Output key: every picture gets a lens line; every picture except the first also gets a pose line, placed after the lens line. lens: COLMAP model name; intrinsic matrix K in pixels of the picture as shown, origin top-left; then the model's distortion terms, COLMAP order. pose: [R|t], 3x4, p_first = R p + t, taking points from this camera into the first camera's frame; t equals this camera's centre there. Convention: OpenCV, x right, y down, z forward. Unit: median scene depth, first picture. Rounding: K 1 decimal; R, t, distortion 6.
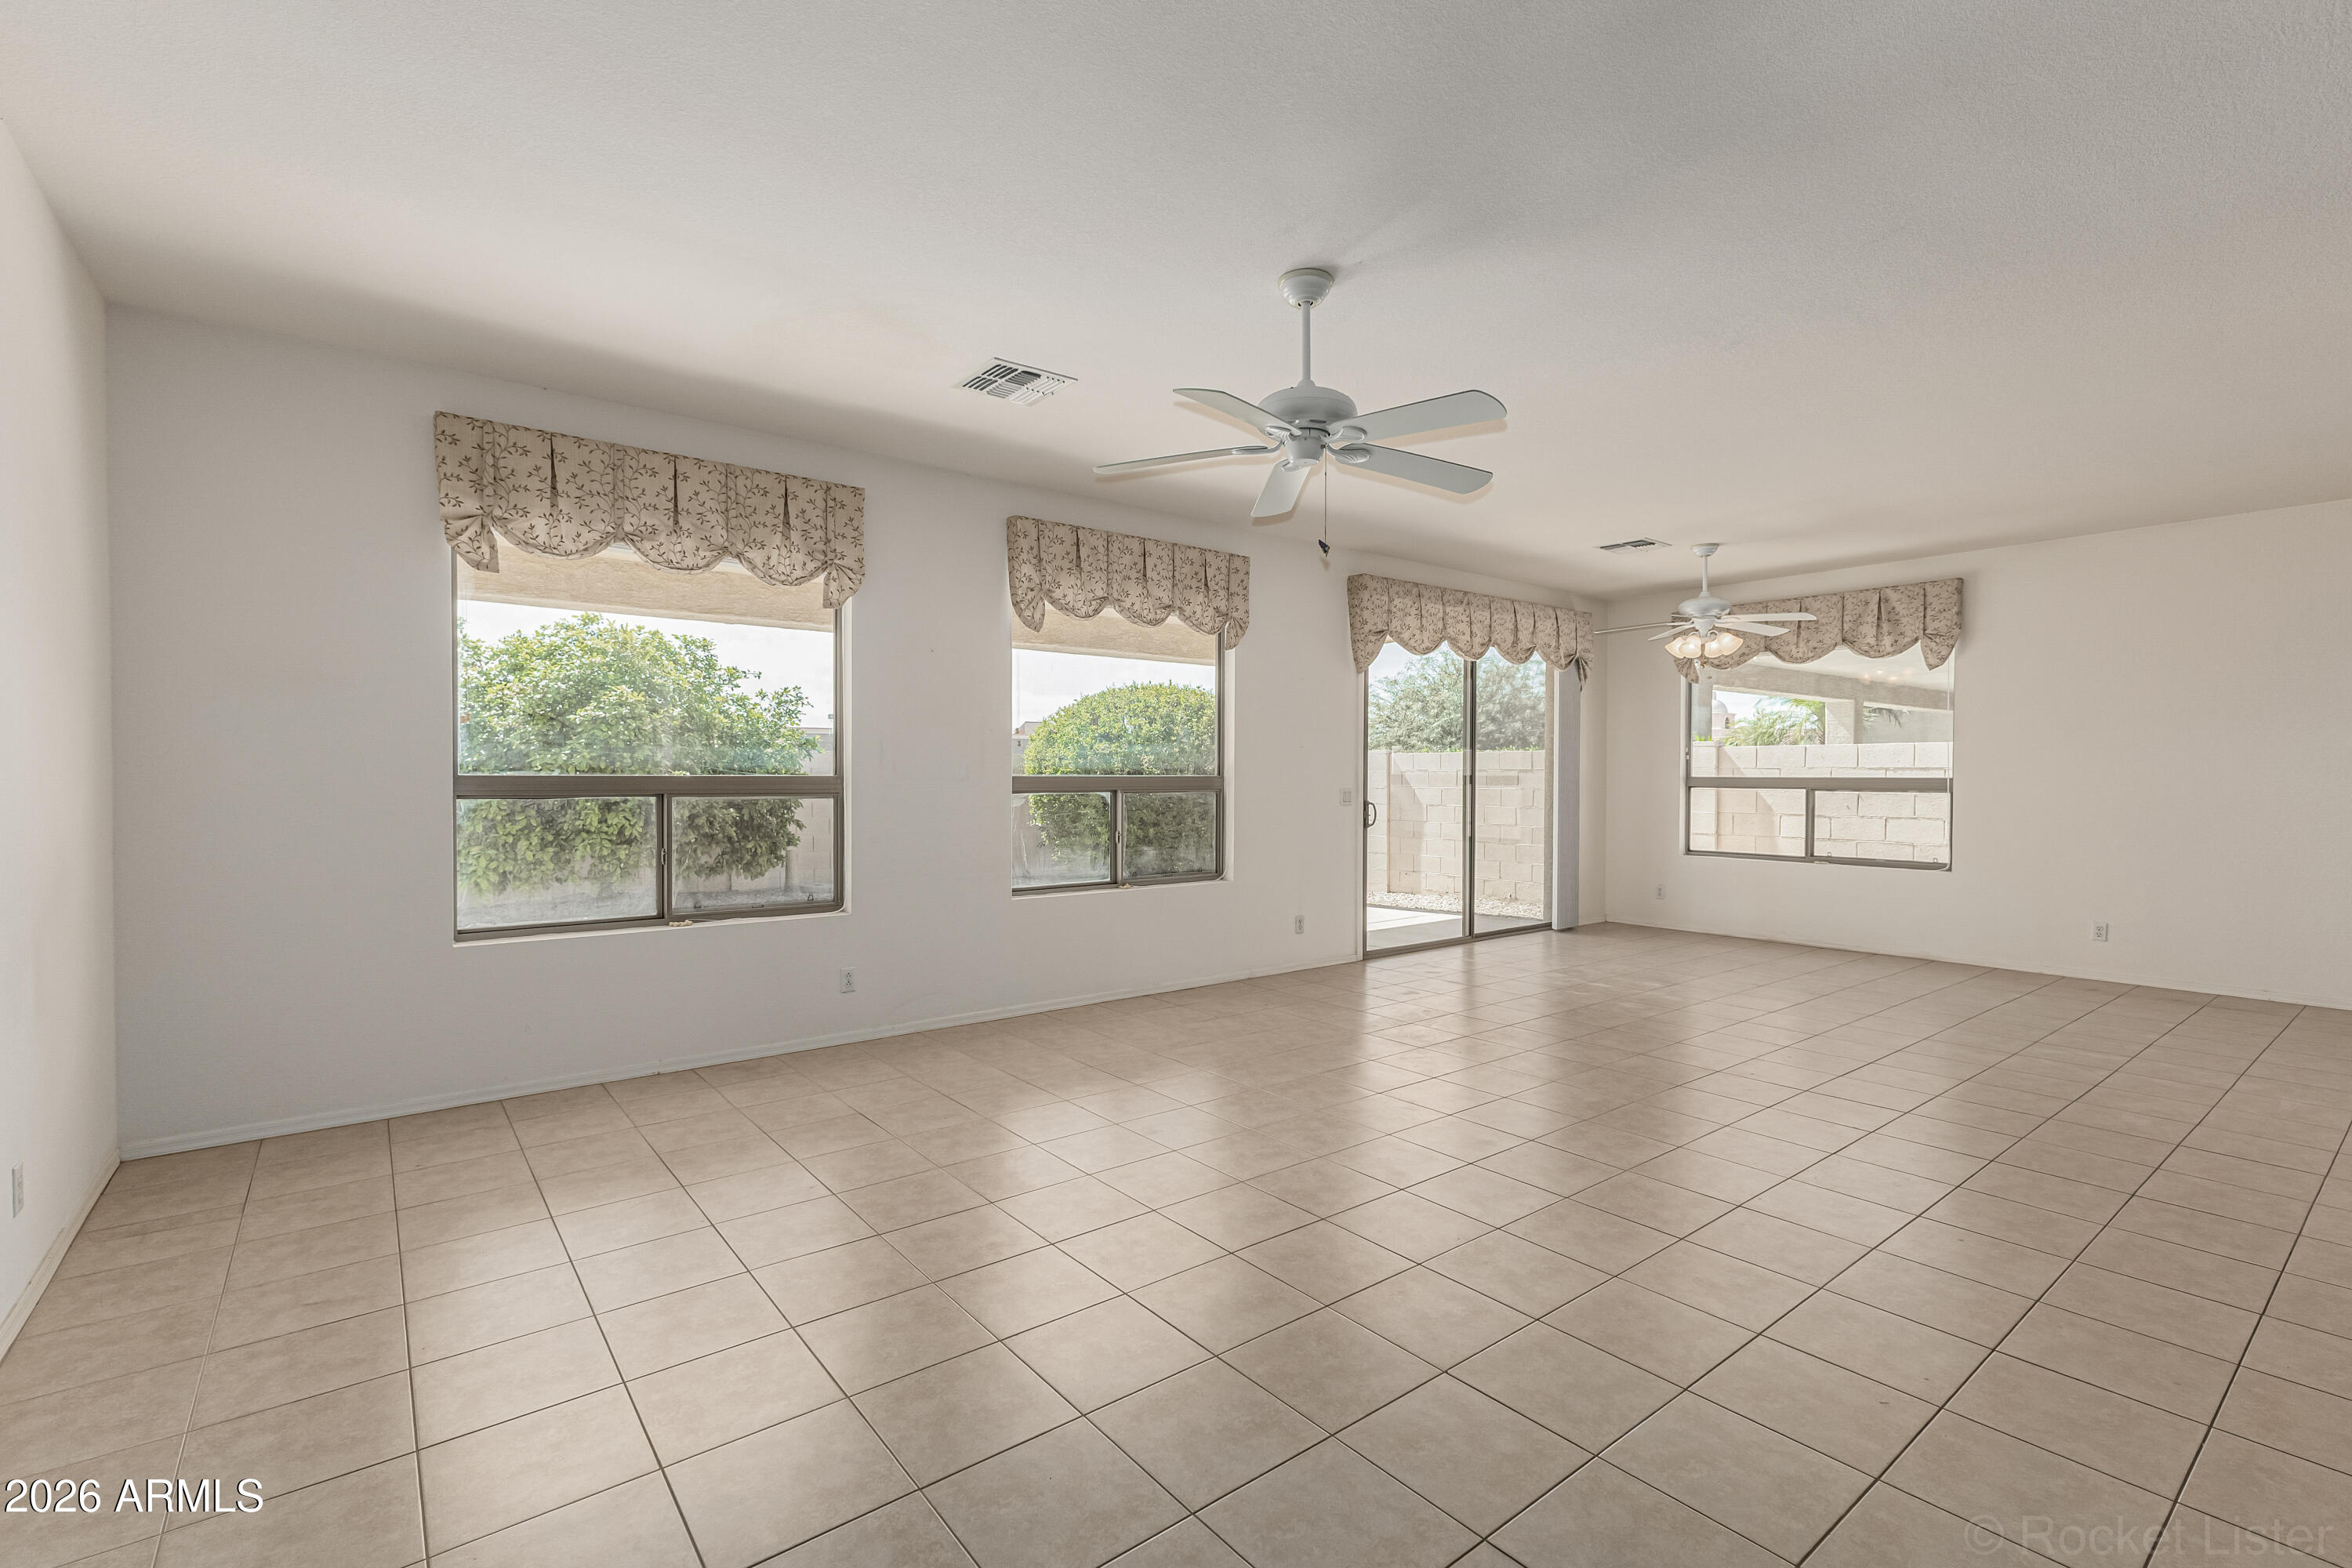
lens RADIAL K [[1014.3, 0, 1177.9], [0, 1014.3, 791.0], [0, 0, 1]] dist [0.009431, 0.000585]
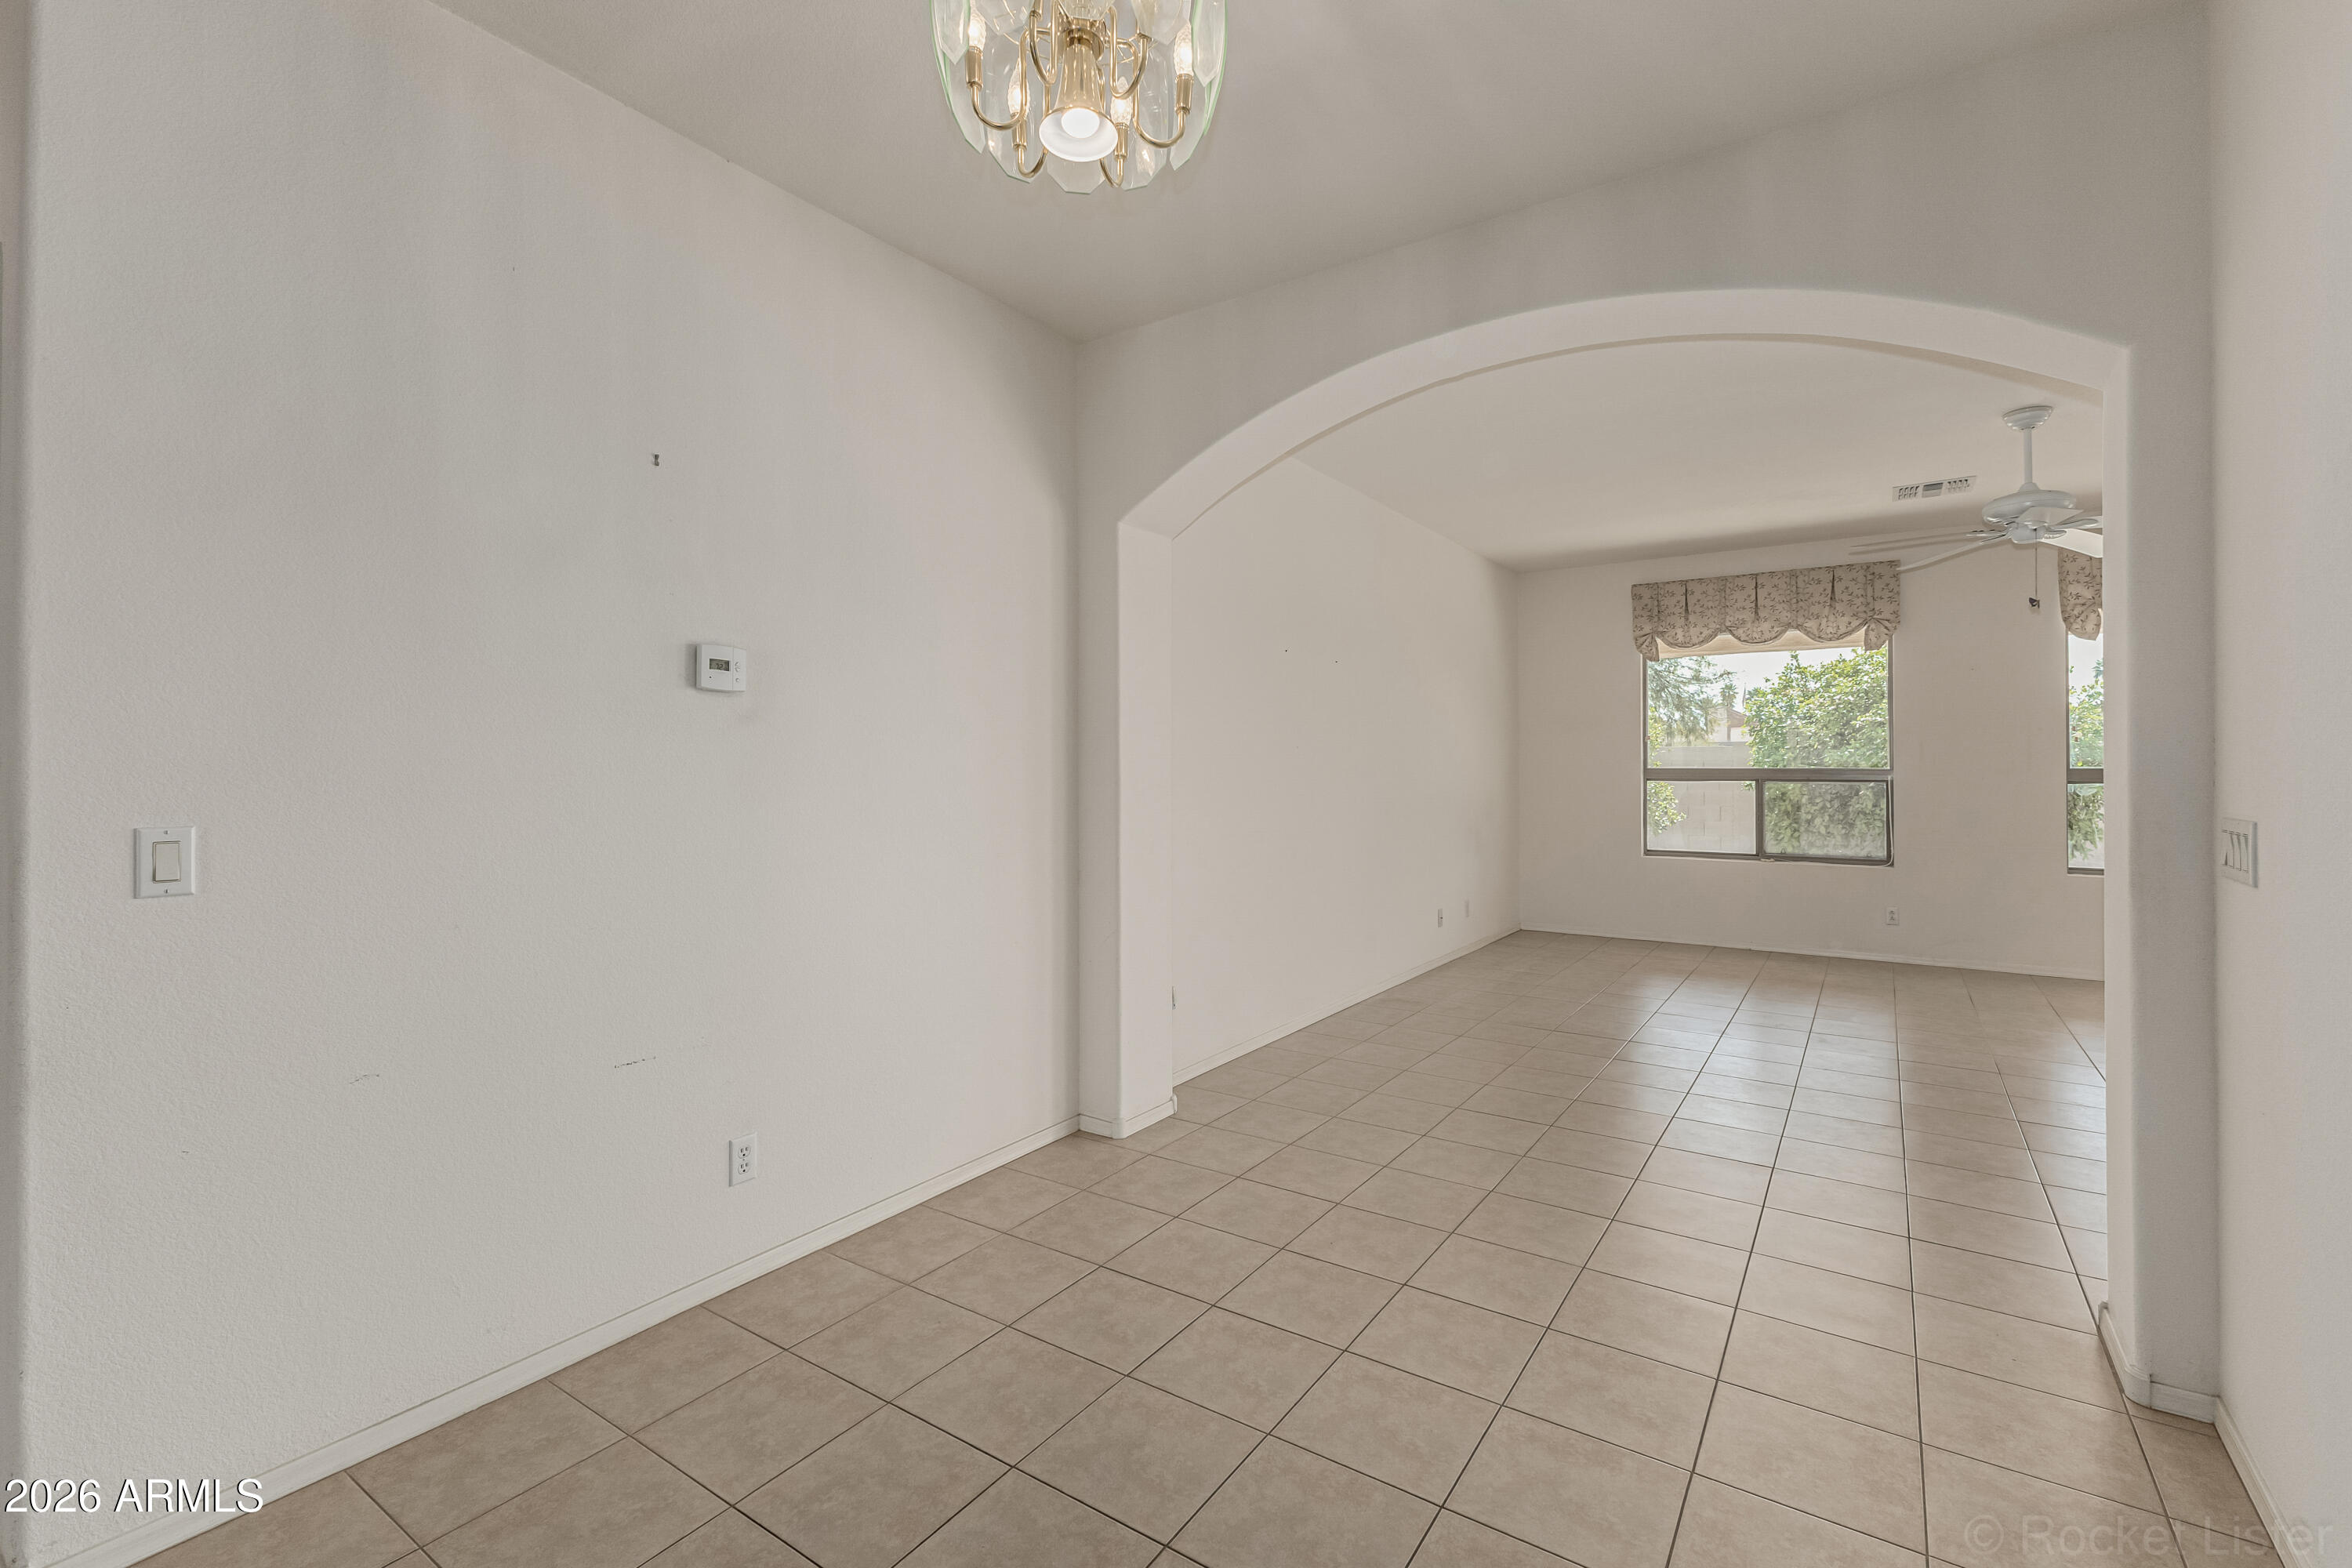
lens RADIAL K [[1014.3, 0, 1179.6], [0, 1014.3, 772.9], [0, 0, 1]] dist [0.009431, 0.000585]
pose [[0.284855, 0.004116, -0.958562, 0.795049], [-0.014689, 0.999892, -0.000072, 0.005656], [0.958458, 0.014101, 0.284885, -0.348376]]
